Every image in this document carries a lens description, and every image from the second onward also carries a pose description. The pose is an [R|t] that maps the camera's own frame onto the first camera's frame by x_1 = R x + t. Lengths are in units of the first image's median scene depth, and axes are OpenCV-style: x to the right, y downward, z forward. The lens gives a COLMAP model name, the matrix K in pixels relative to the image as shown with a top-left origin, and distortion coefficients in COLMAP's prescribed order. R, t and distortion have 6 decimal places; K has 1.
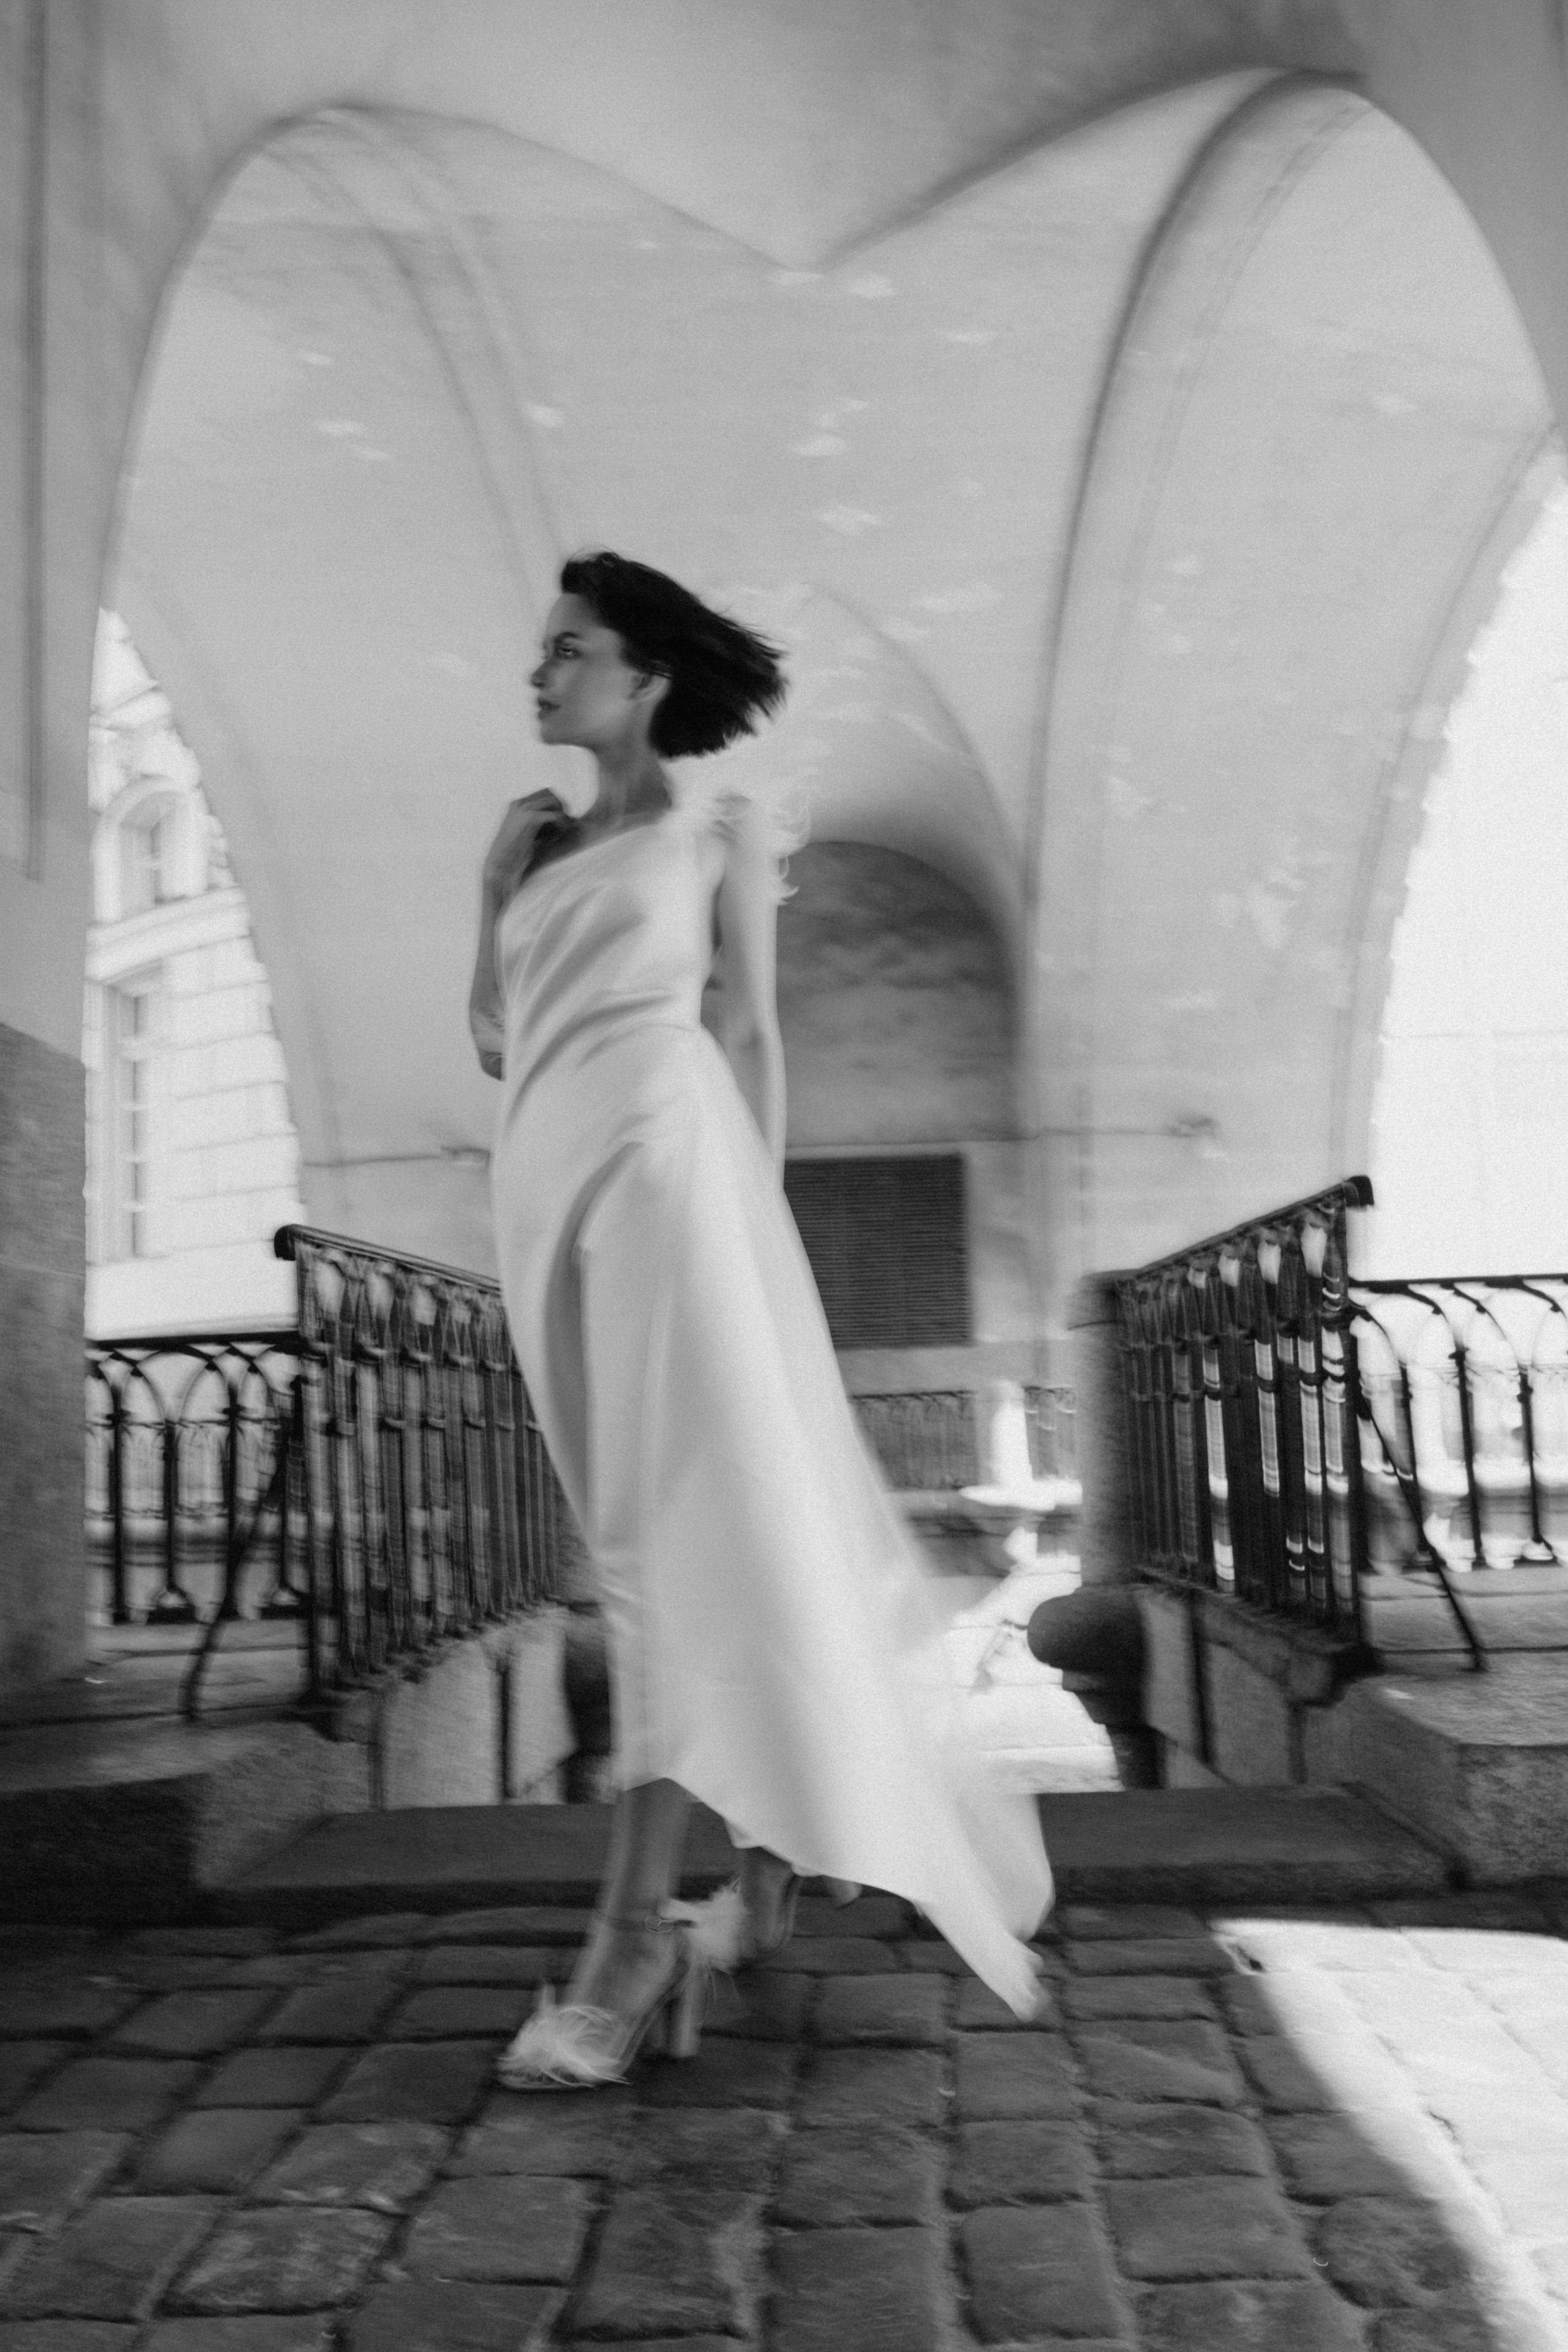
lens RADIAL K [[2156.7, 0, 811.6], [0, 2156.7, 1216.3], [0, 0, 1]] dist [0.008868, -0.002195]
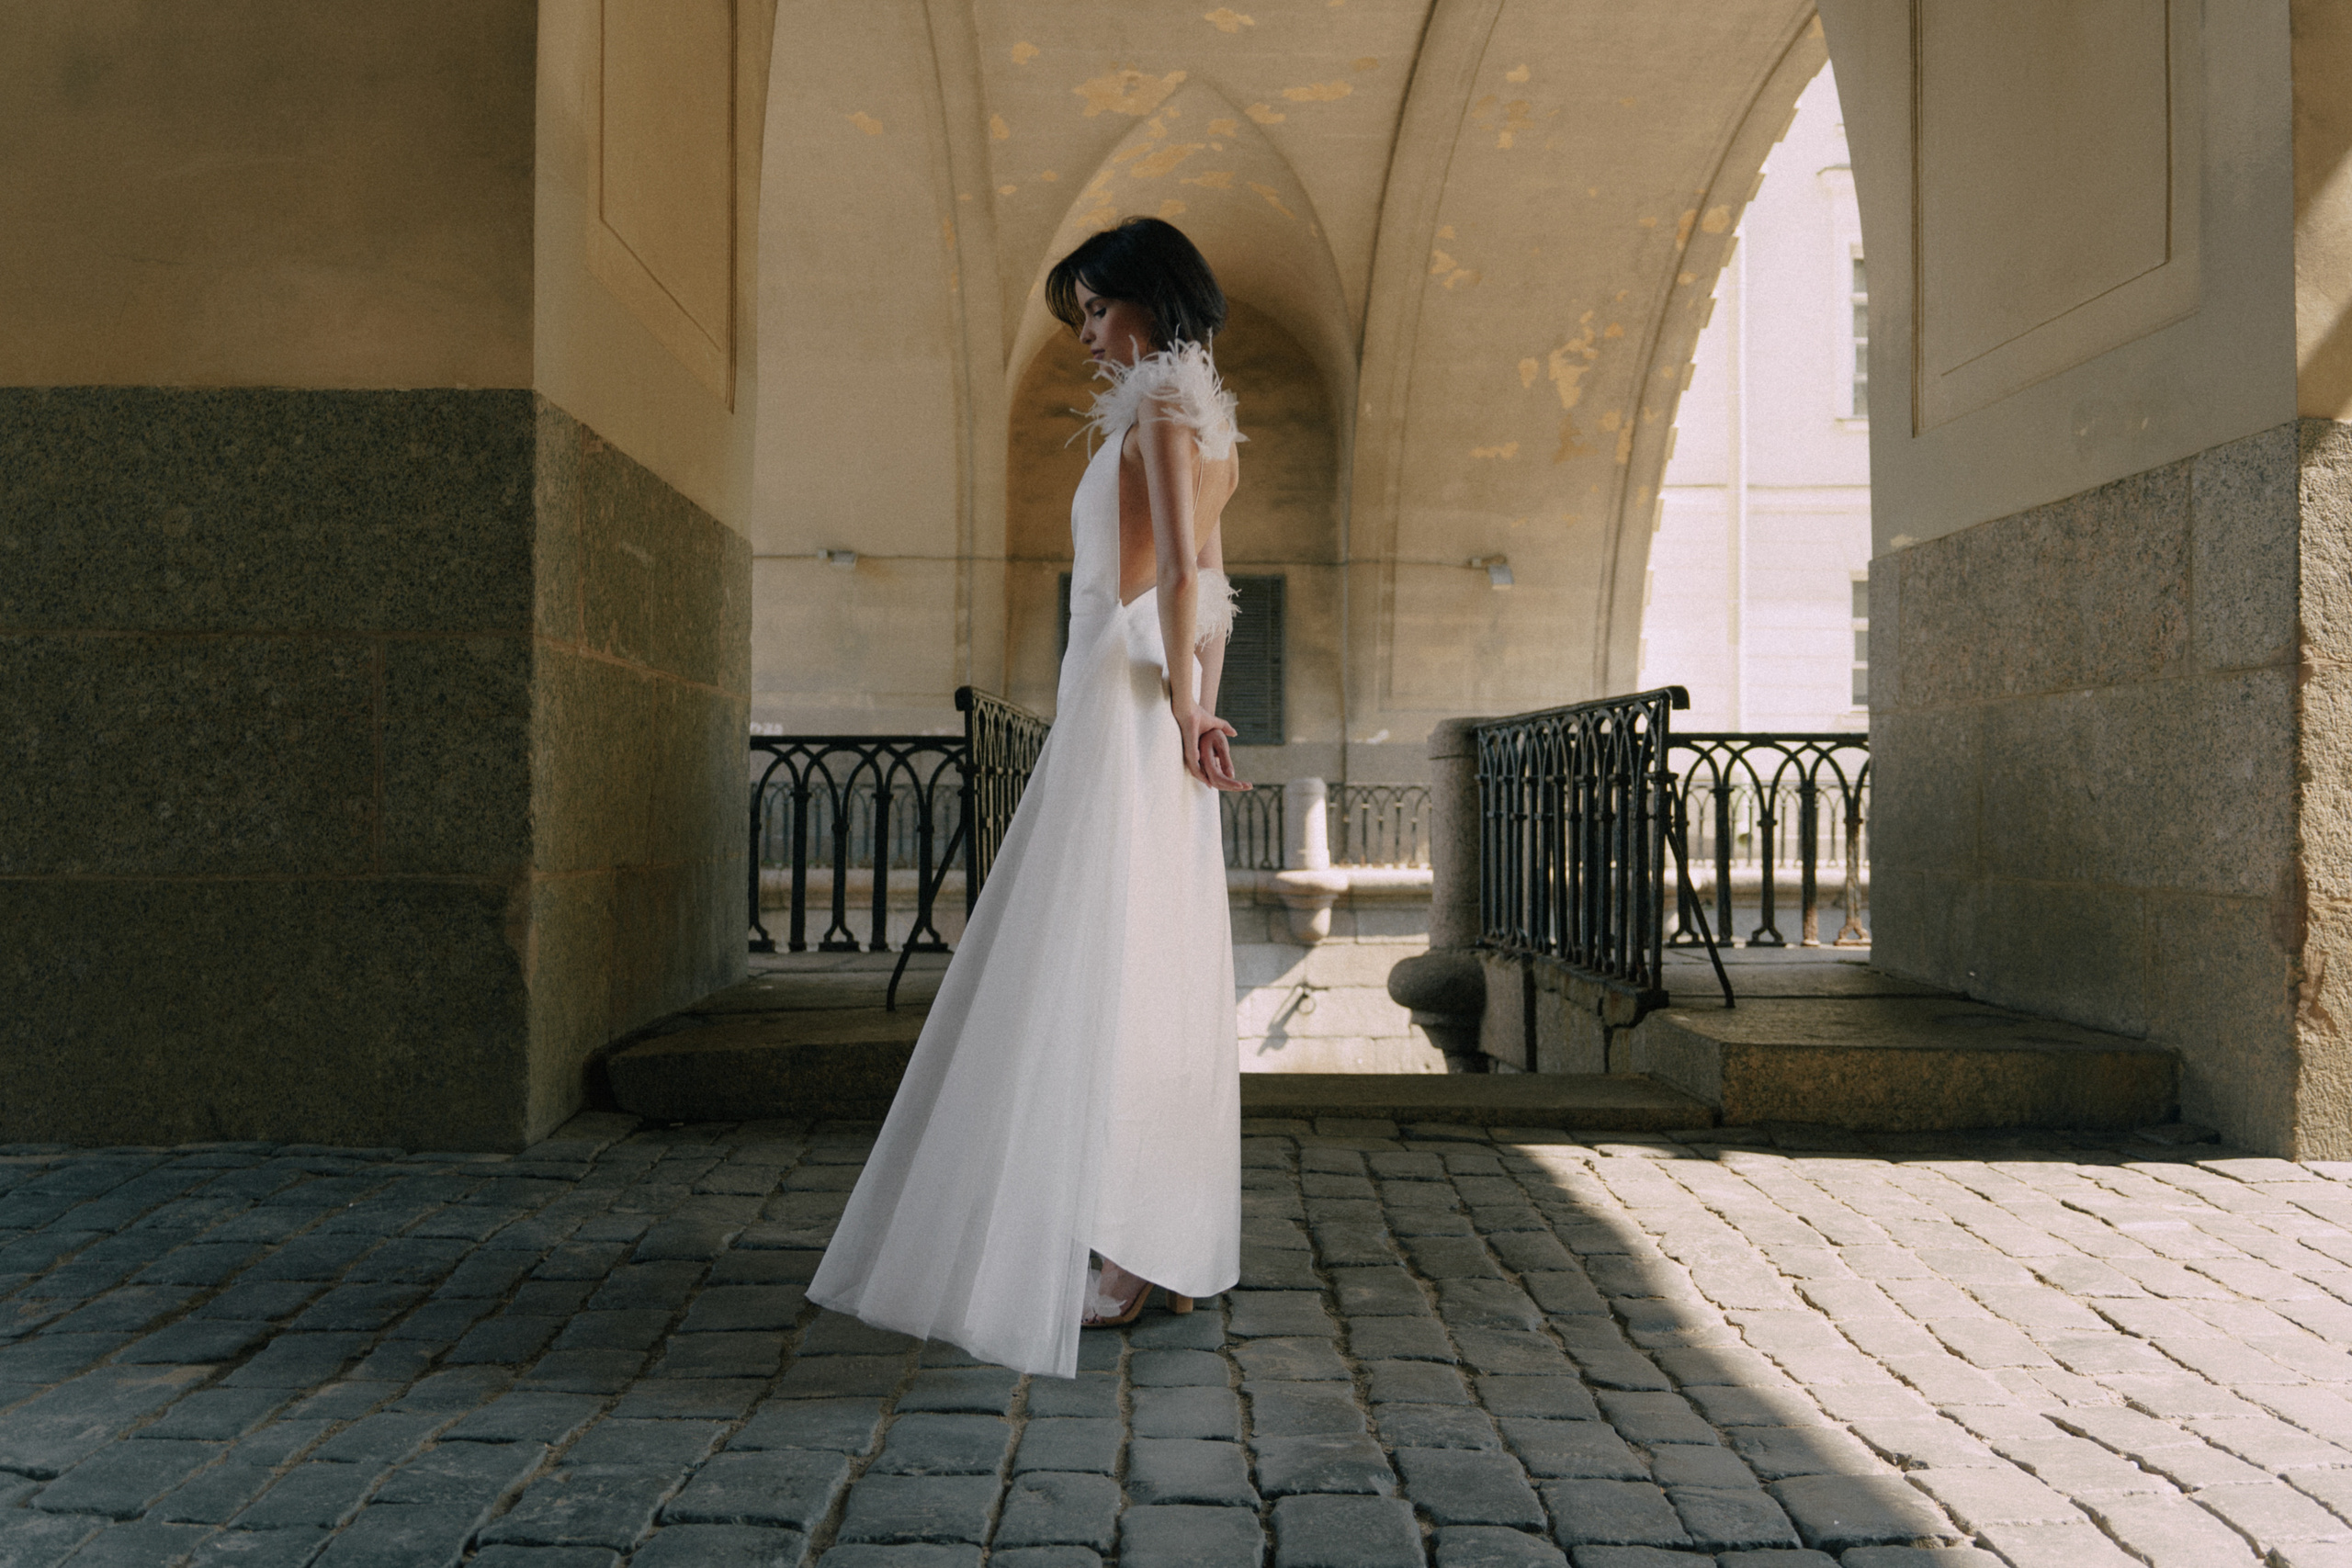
lens RADIAL K [[2156.5, 0, 1176.0], [0, 2156.5, 784.0], [0, 0, 1]] dist [0.008868, -0.002195]
pose [[0.997397, 0.042149, 0.058498, -0.051718], [-0.047197, 0.995022, 0.087773, -0.018589], [-0.054507, -0.090305, 0.994421, -0.140613]]
